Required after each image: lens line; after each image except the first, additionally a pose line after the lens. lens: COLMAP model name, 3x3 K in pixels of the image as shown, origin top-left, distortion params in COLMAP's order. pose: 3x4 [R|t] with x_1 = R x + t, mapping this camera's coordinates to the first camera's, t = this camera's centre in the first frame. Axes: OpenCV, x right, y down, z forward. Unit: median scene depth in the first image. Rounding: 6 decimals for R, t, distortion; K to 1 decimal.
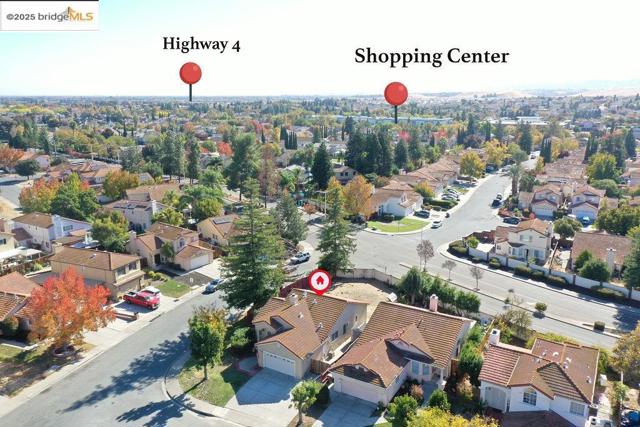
lens RADIAL K [[529.8, 0, 320.5], [0, 529.8, 213.3], [0, 0, 1]] dist [0.003998, 0.007548]
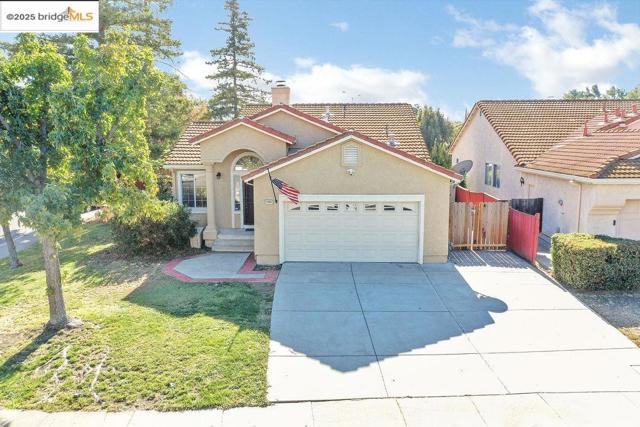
lens RADIAL K [[529.8, 0, 324.3], [0, 529.8, 210.7], [0, 0, 1]] dist [0.003998, 0.007548]
pose [[0.869561, -0.066832, 0.489282, -0.211812], [0.123381, 0.988780, -0.084216, 0.281724], [-0.478164, 0.133599, 0.868050, 0.732277]]
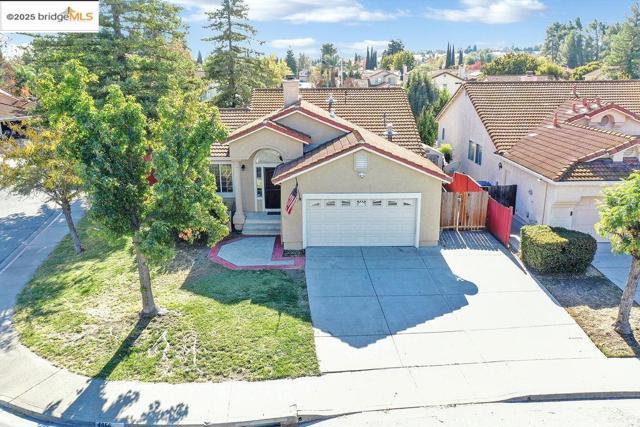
lens RADIAL K [[529.8, 0, 324.2], [0, 529.8, 218.2], [0, 0, 1]] dist [0.003998, 0.007548]
pose [[0.848778, -0.149147, 0.507278, -0.254165], [0.135357, 0.988714, 0.064217, 0.245592], [-0.511130, 0.014158, 0.859387, 0.690031]]
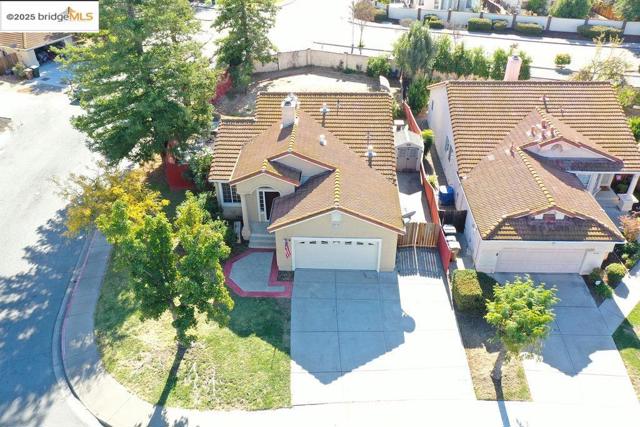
lens RADIAL K [[529.8, 0, 323.5], [0, 529.8, 210.1], [0, 0, 1]] dist [0.003998, 0.007548]
pose [[0.876659, -0.269542, 0.398517, -0.241373], [0.122798, 0.926249, 0.356349, 0.086959], [-0.465176, -0.263459, 0.845104, 0.610076]]
